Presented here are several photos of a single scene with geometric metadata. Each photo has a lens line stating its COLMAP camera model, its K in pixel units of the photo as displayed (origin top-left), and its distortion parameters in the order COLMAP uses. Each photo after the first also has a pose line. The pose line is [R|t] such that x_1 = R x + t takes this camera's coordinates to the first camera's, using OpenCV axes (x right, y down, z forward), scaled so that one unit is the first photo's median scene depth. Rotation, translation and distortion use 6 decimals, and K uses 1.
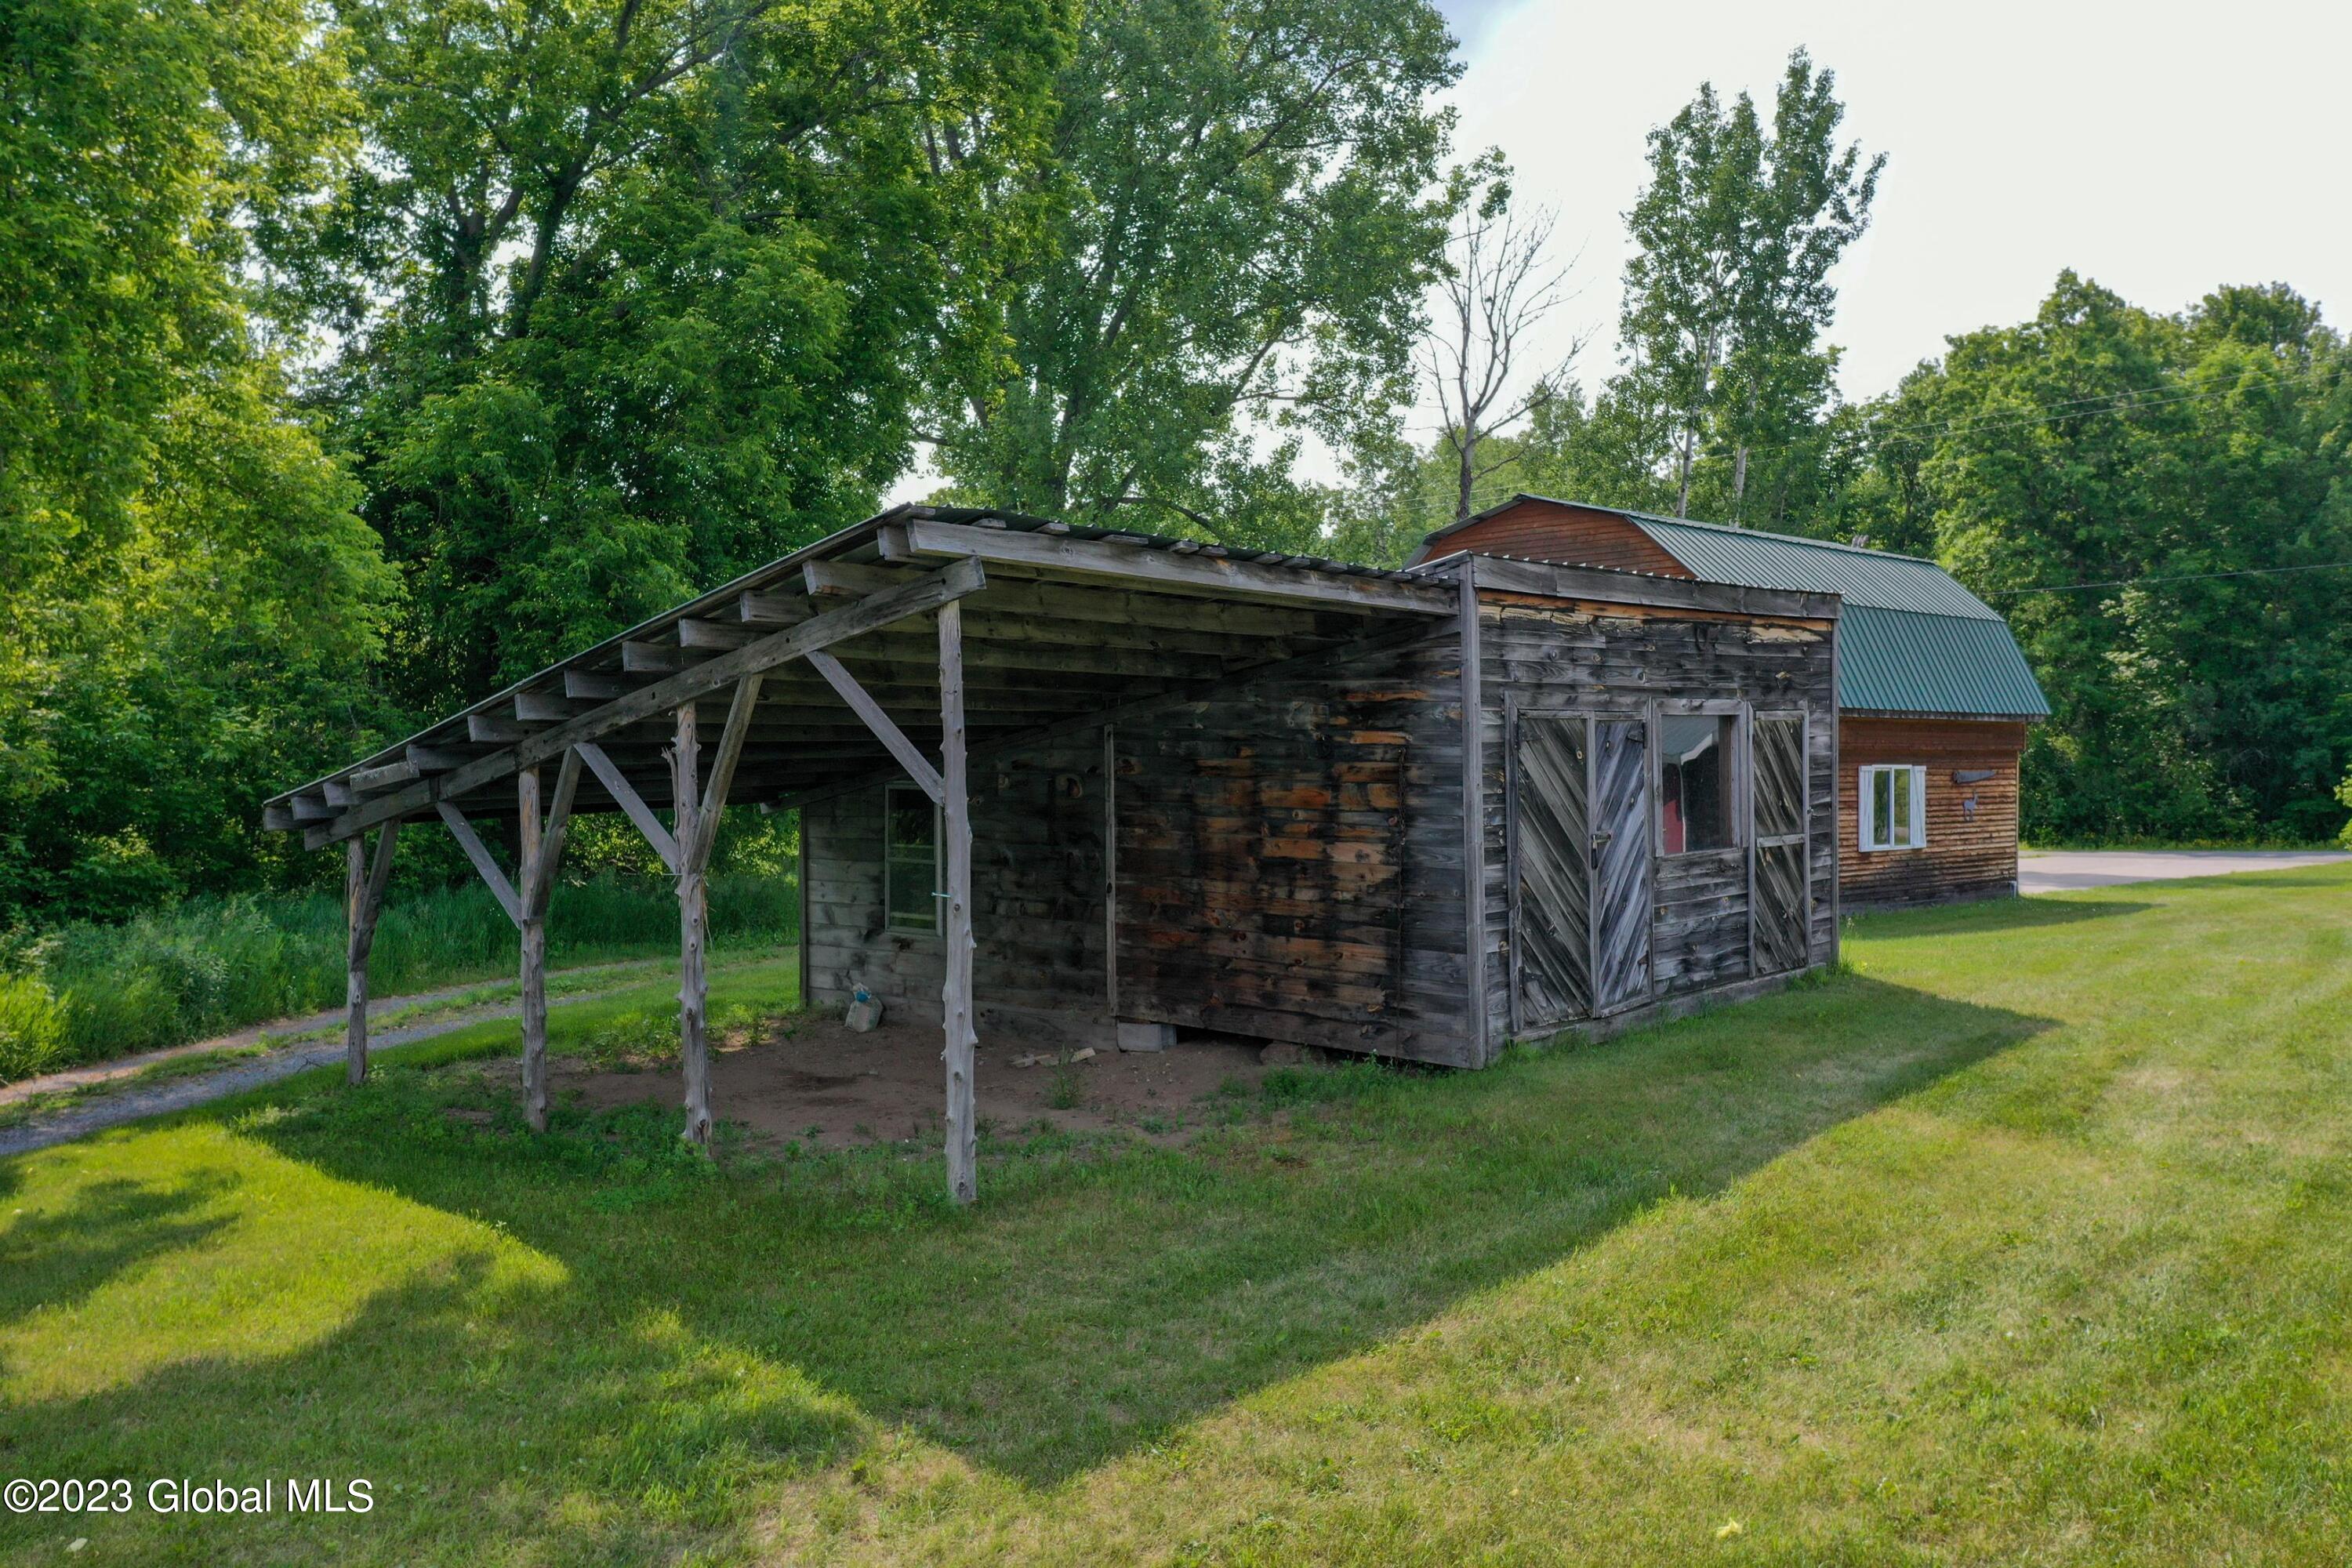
lens RADIAL K [[1858.7, 0, 1178.5], [0, 1858.7, 787.9], [0, 0, 1]] dist [0.005450, 0.000581]
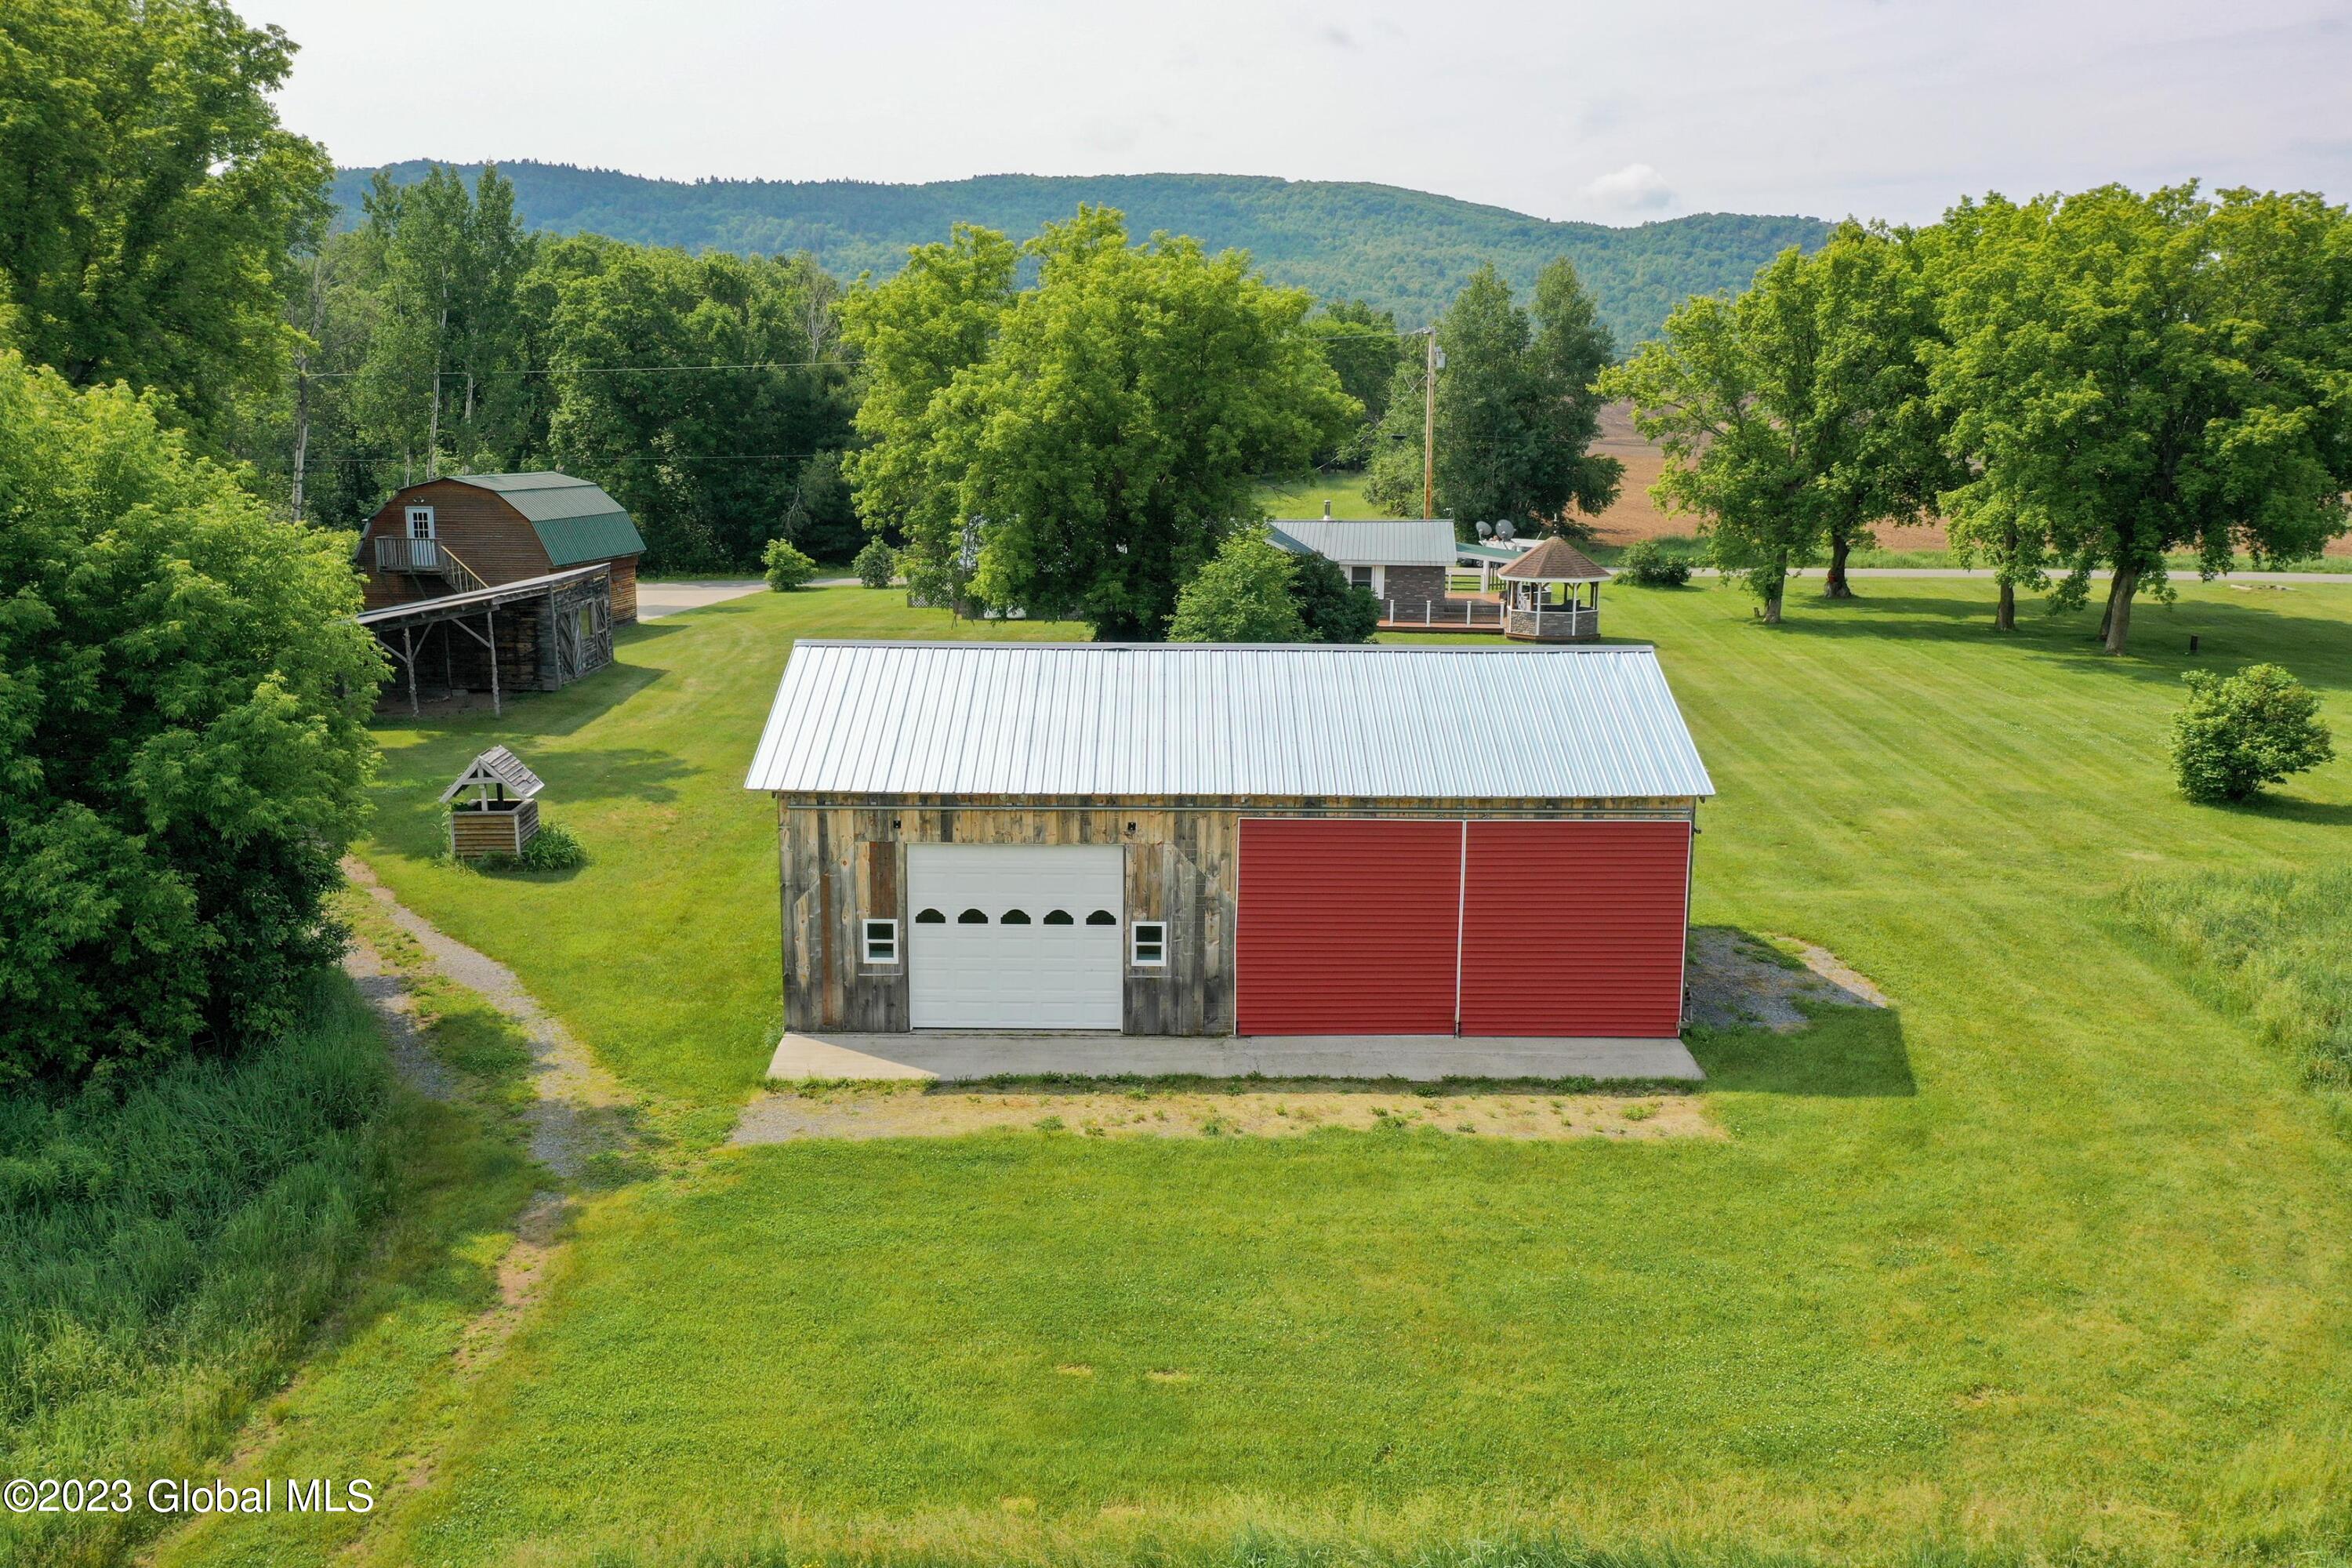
lens RADIAL K [[1858.7, 0, 1178.5], [0, 1858.7, 787.9], [0, 0, 1]] dist [0.005450, 0.000581]
pose [[0.737789, -0.120691, 0.664154, -0.375145], [0.002427, 0.984354, 0.176183, -0.087943], [-0.675027, -0.128375, 0.726539, -0.716190]]
